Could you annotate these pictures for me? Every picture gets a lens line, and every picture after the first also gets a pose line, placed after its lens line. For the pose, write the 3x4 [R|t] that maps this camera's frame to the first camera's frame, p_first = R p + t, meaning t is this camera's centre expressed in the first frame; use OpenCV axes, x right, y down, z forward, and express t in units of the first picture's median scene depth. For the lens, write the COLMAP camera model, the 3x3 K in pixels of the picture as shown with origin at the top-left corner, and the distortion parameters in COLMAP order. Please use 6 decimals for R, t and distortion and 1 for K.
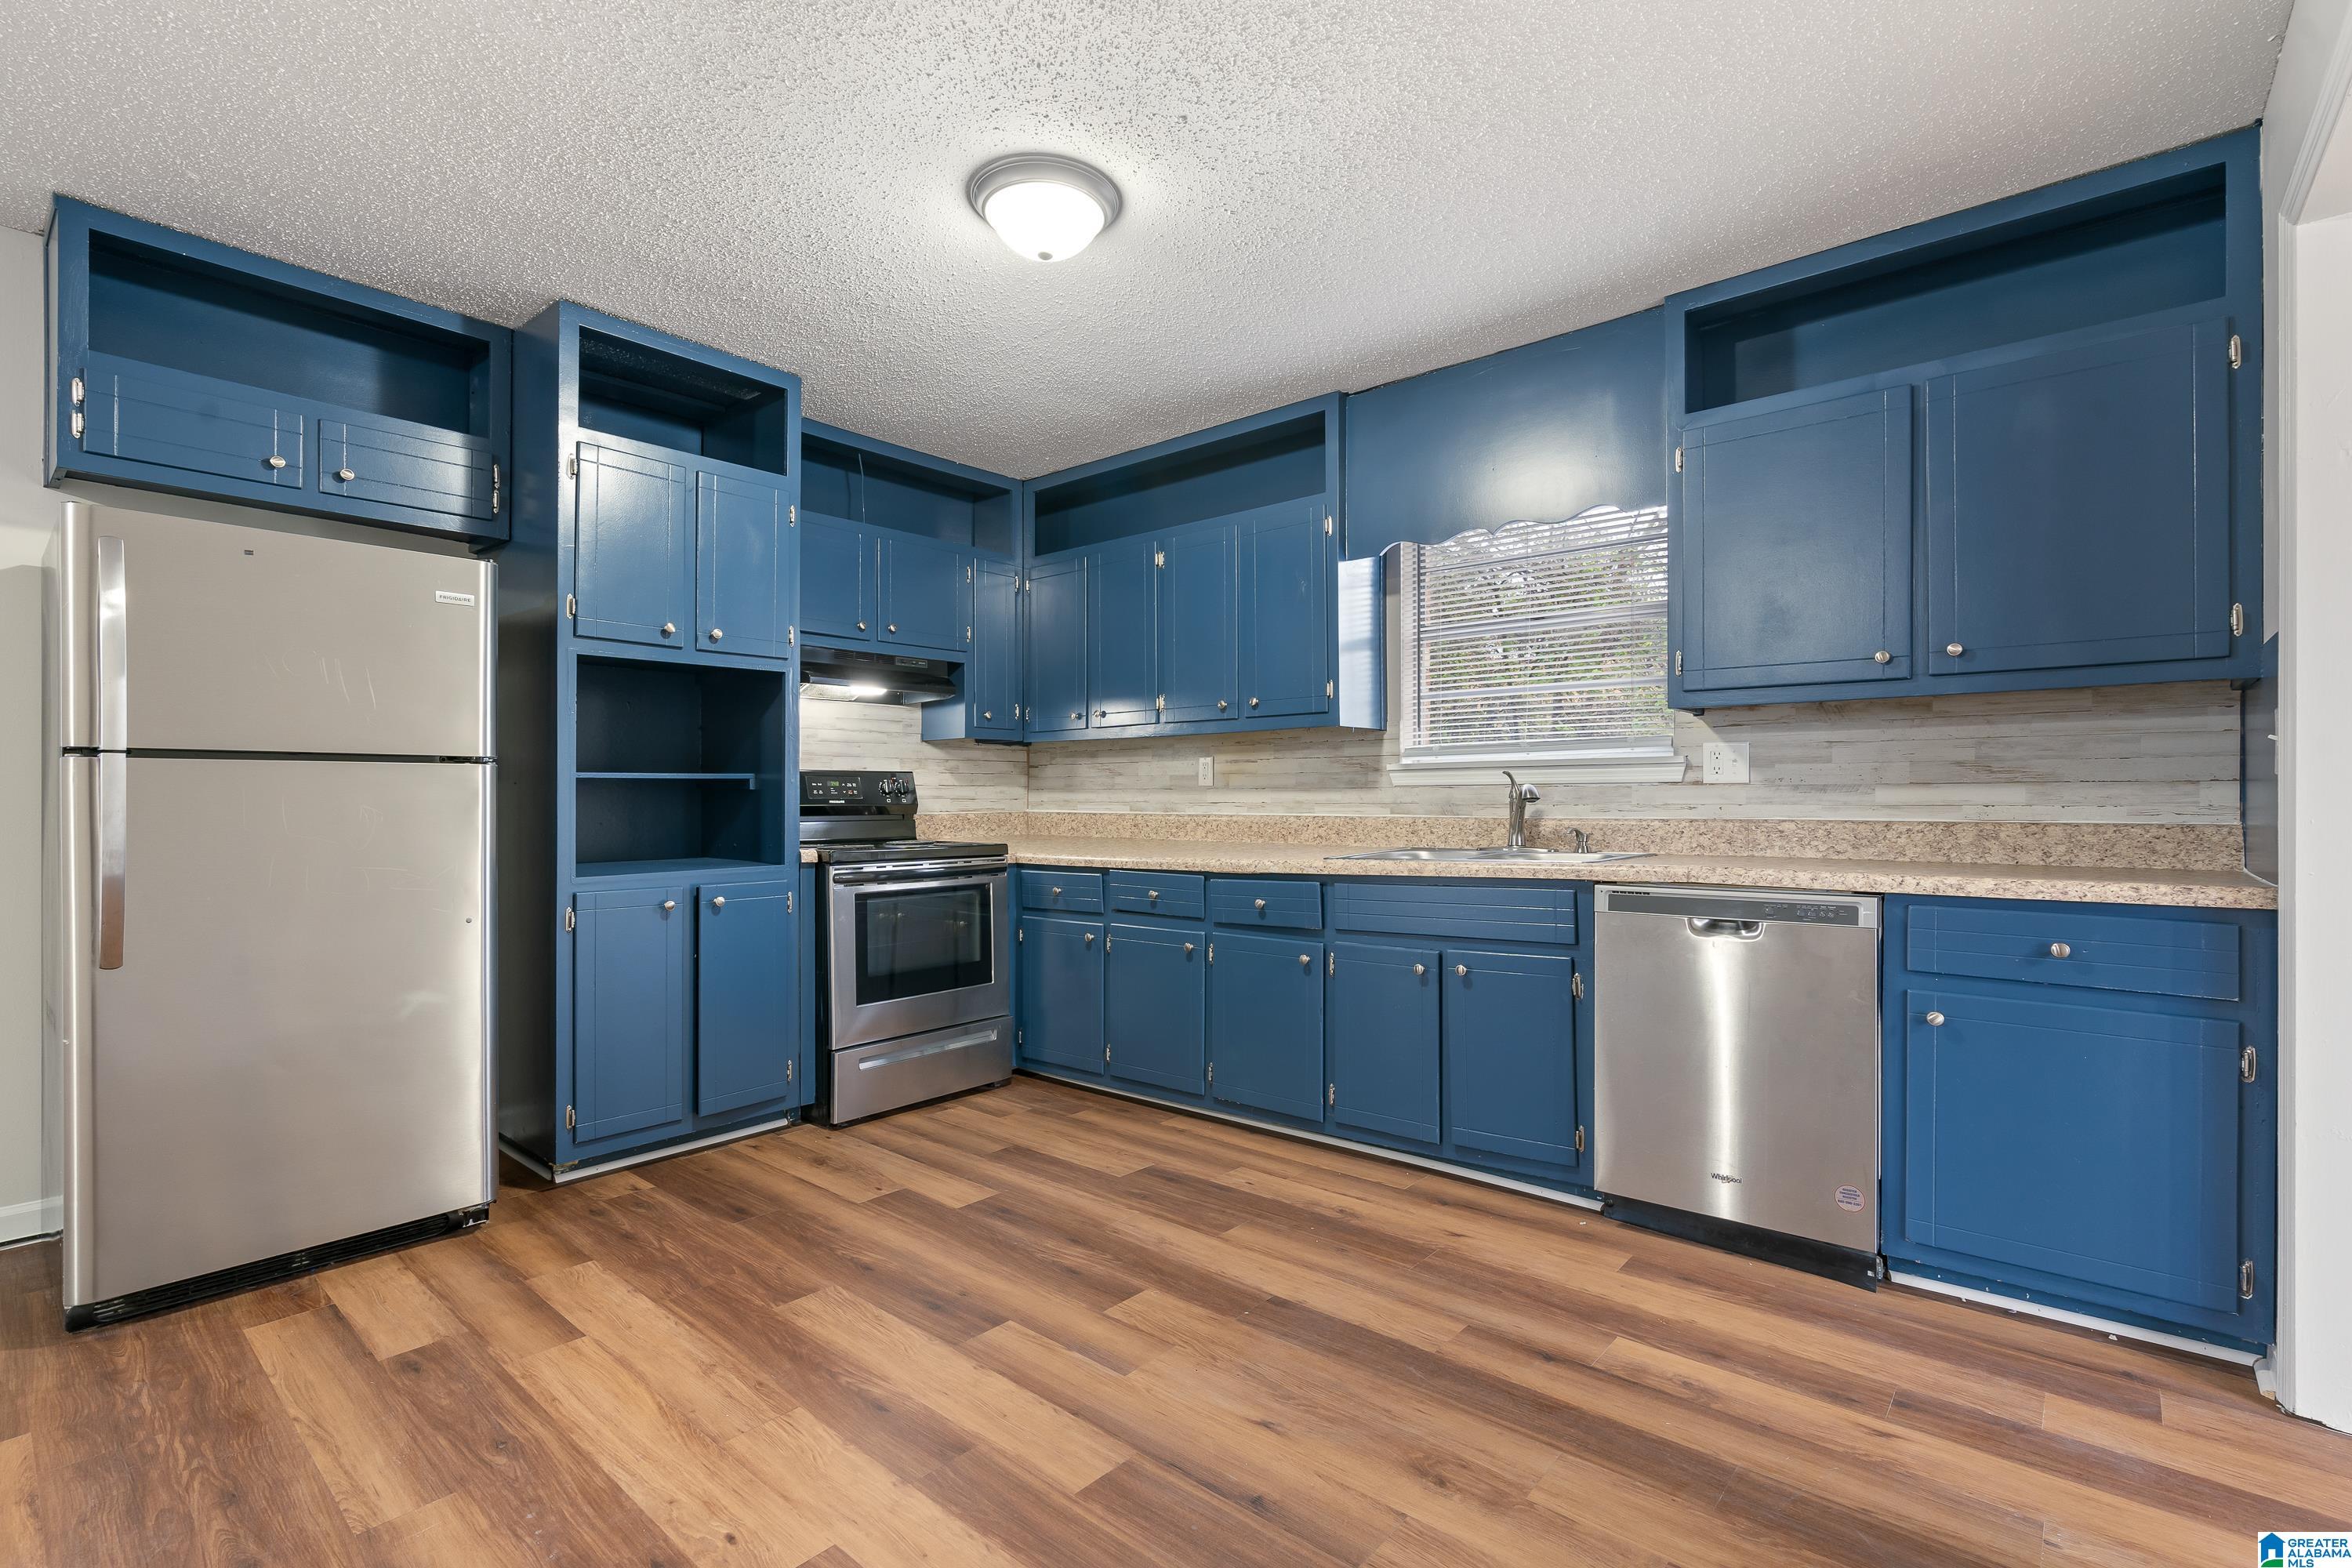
lens RADIAL K [[1069.4, 0, 1176.2], [0, 1069.4, 795.7], [0, 0, 1]] dist [-0.007854, 0.002953]
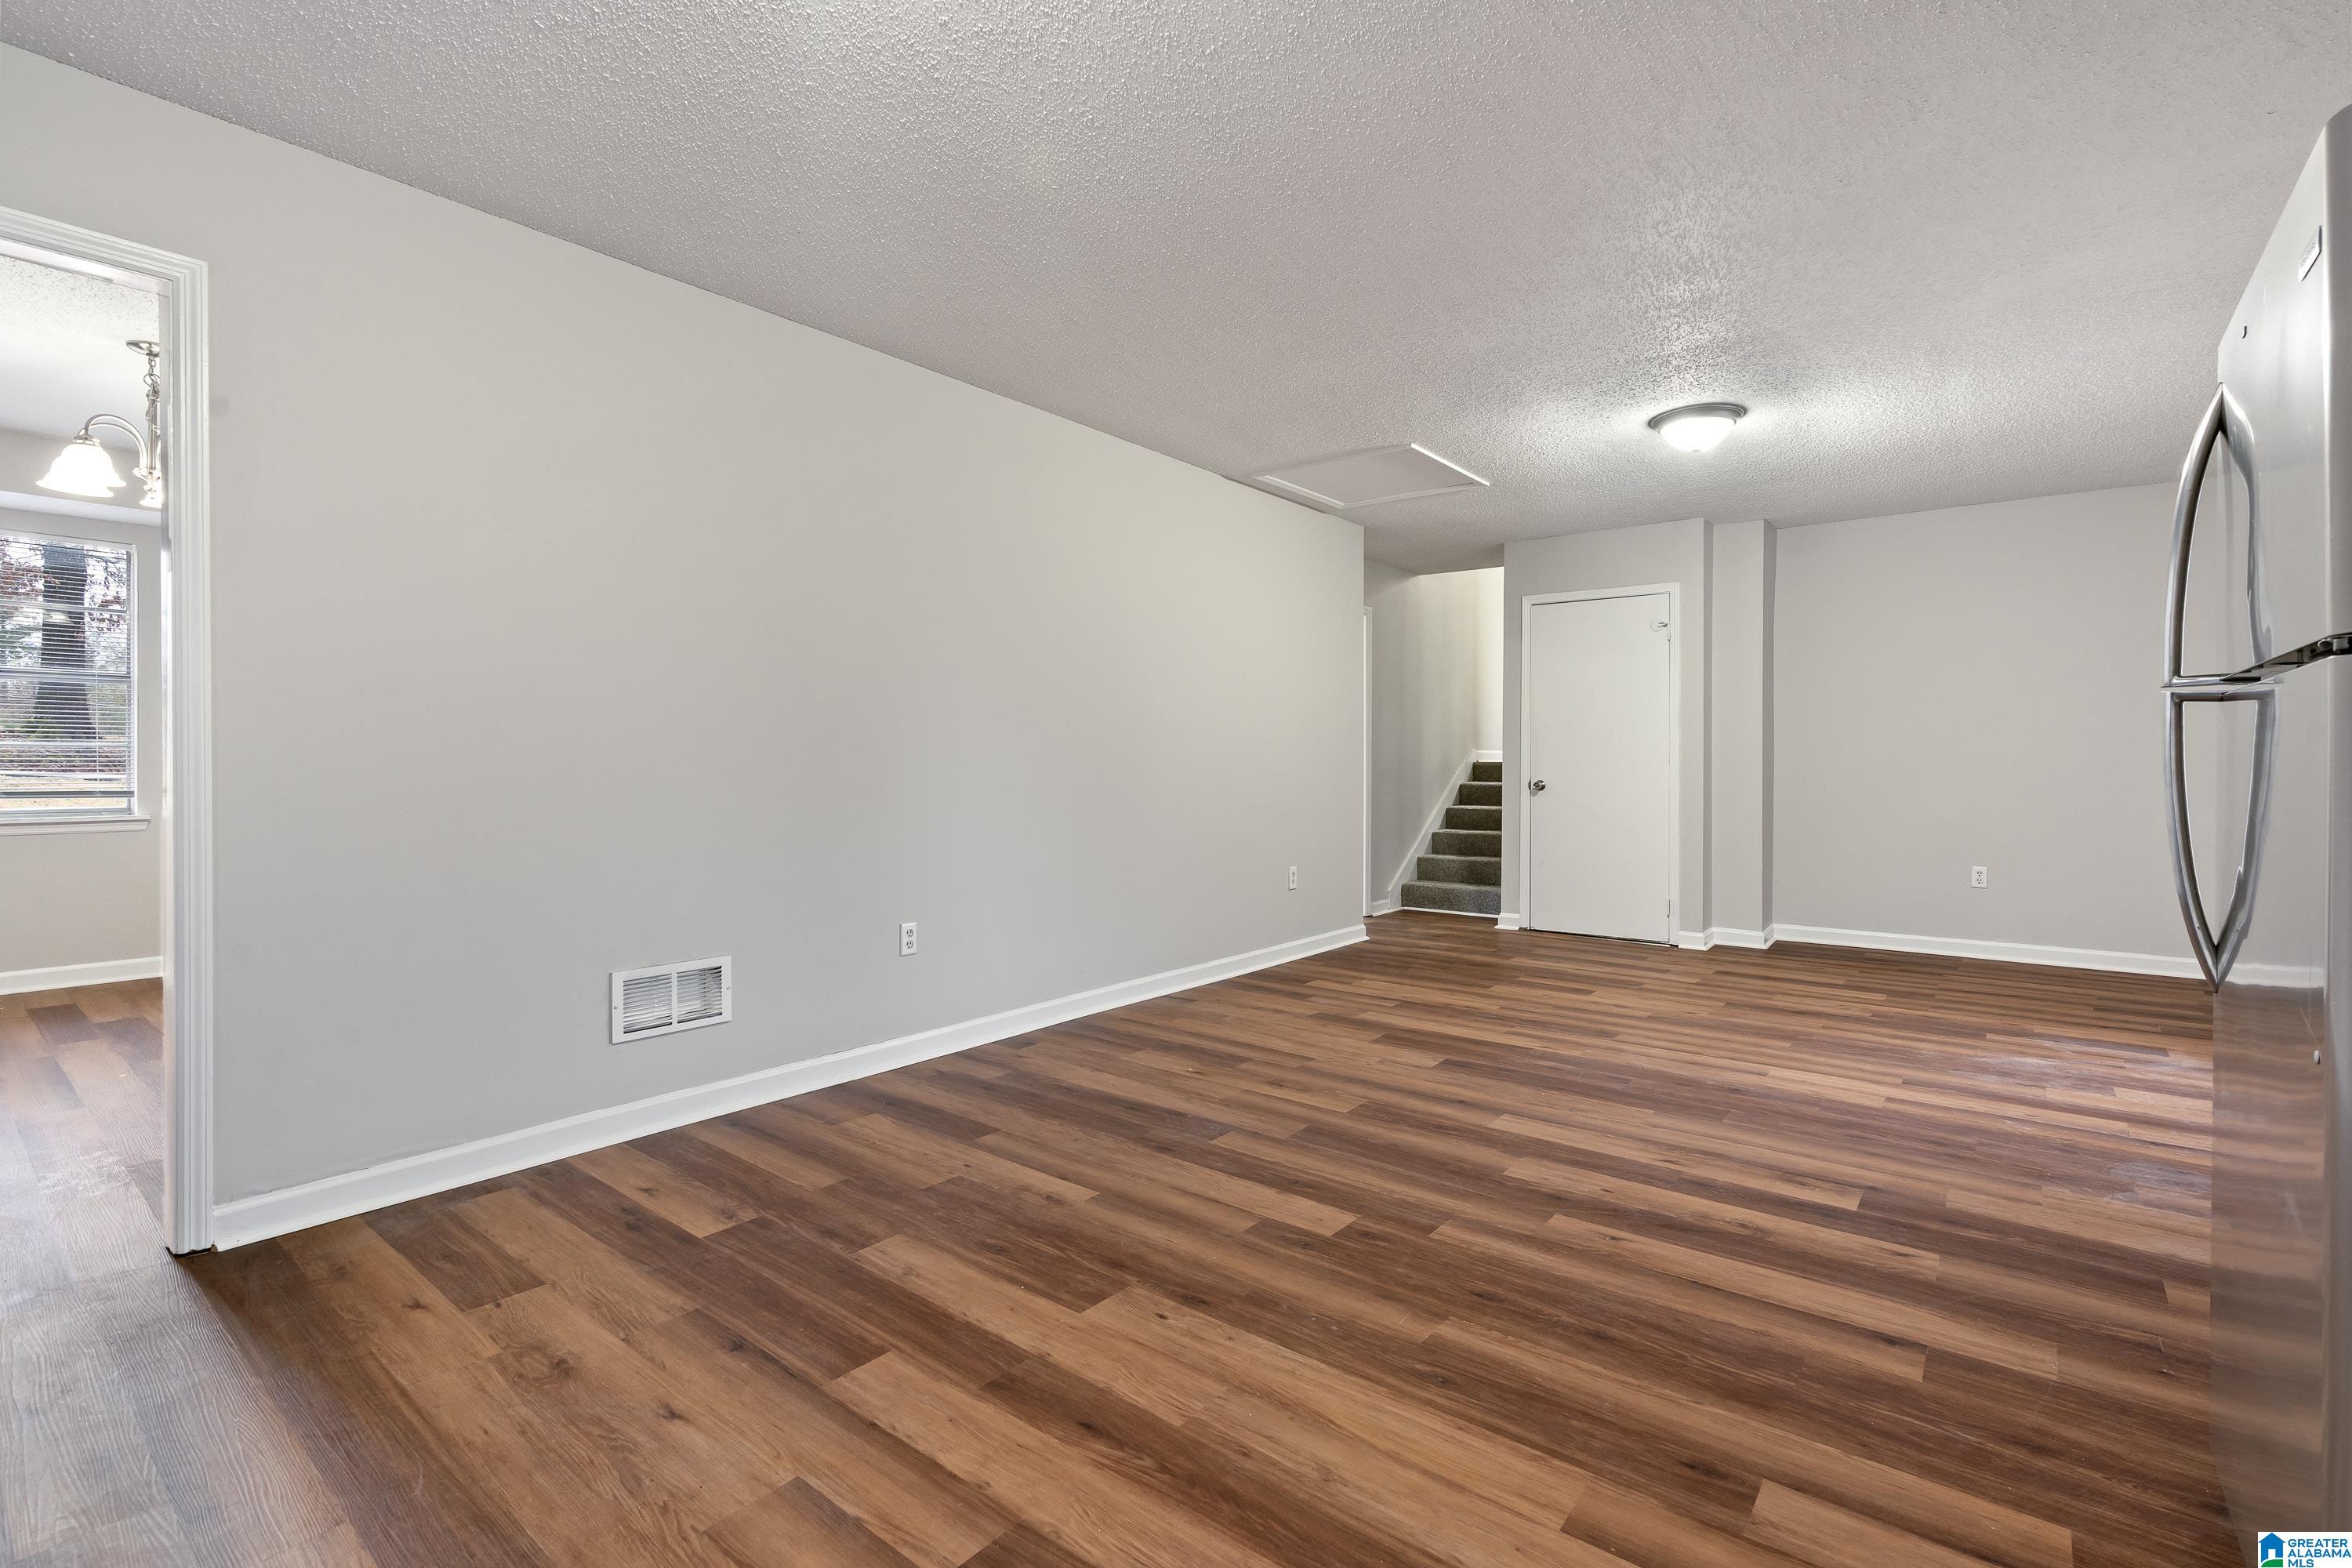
lens RADIAL K [[1069.4, 0, 1173.8], [0, 1069.4, 768.2], [0, 0, 1]] dist [-0.007854, 0.002953]
pose [[-0.999339, -0.002731, -0.036253, -0.219305], [-0.002808, 0.999994, 0.002068, 0.009869], [0.036247, 0.002169, -0.999340, 1.326964]]
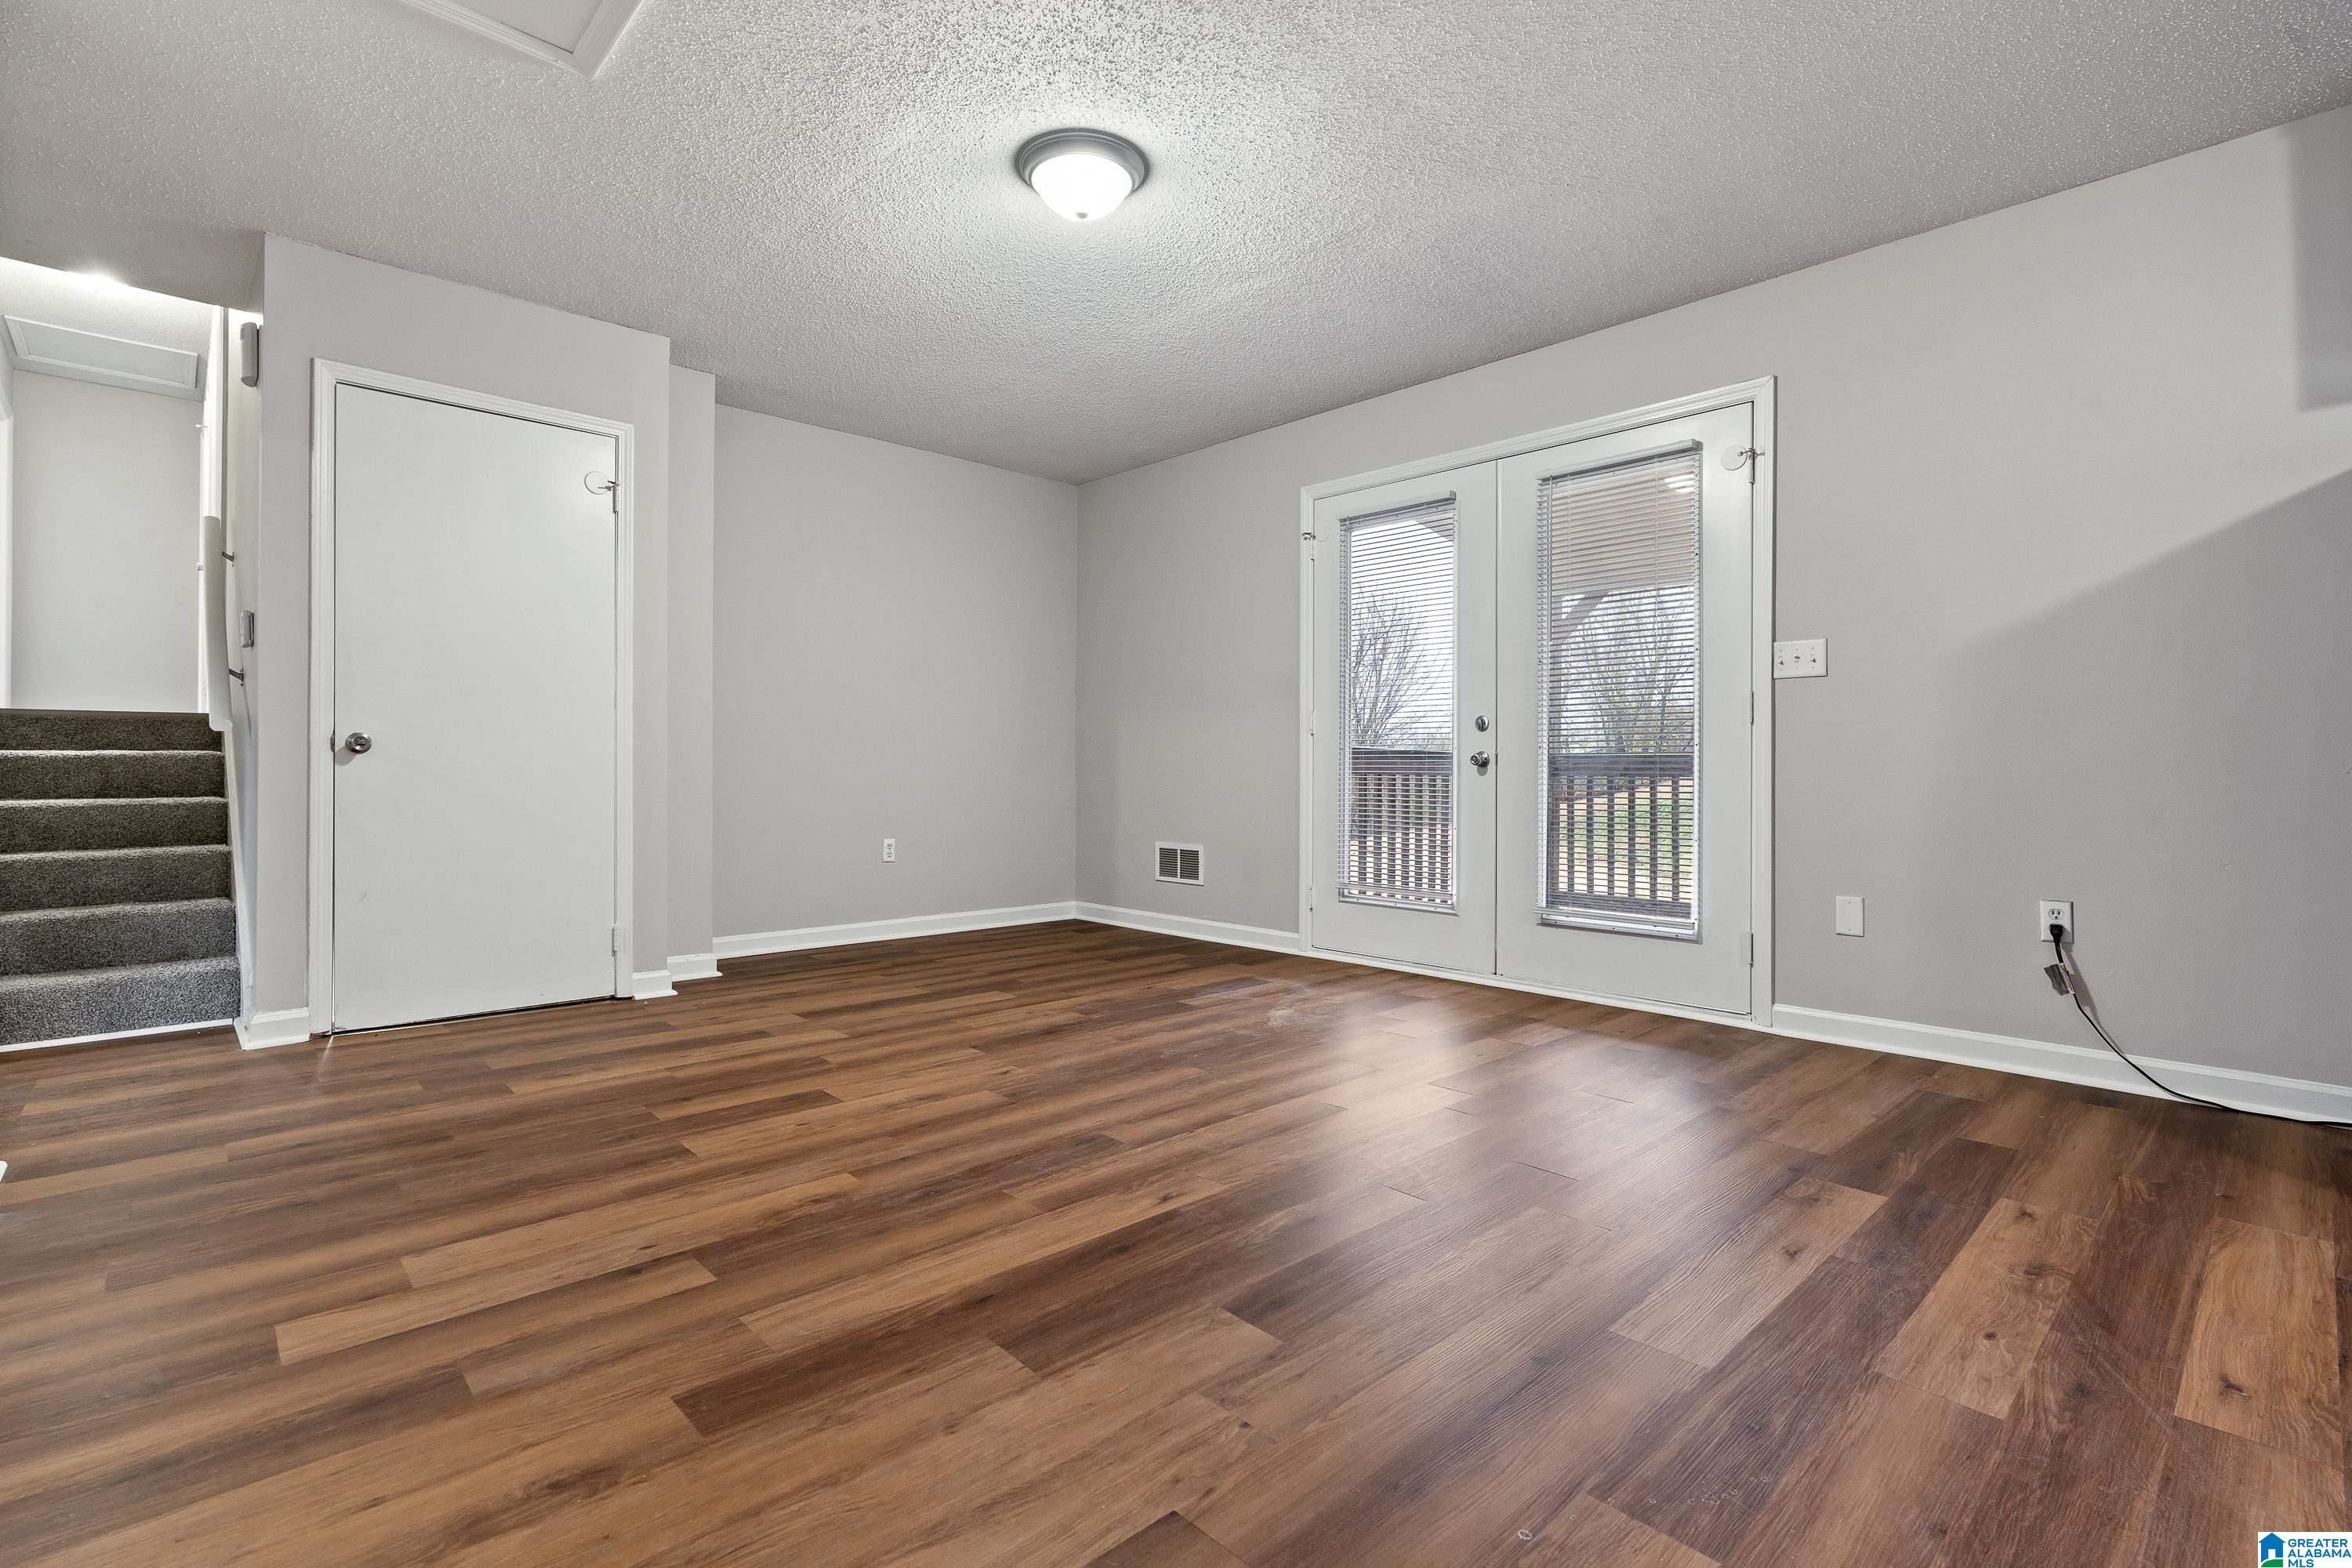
lens RADIAL K [[1069.4, 0, 1166.8], [0, 1069.4, 772.2], [0, 0, 1]] dist [-0.007854, 0.002953]
pose [[-0.106269, -0.002225, -0.994335, -0.017197], [-0.000615, 0.999997, -0.002172, 0.087802], [0.994337, 0.000381, -0.106270, -0.028639]]
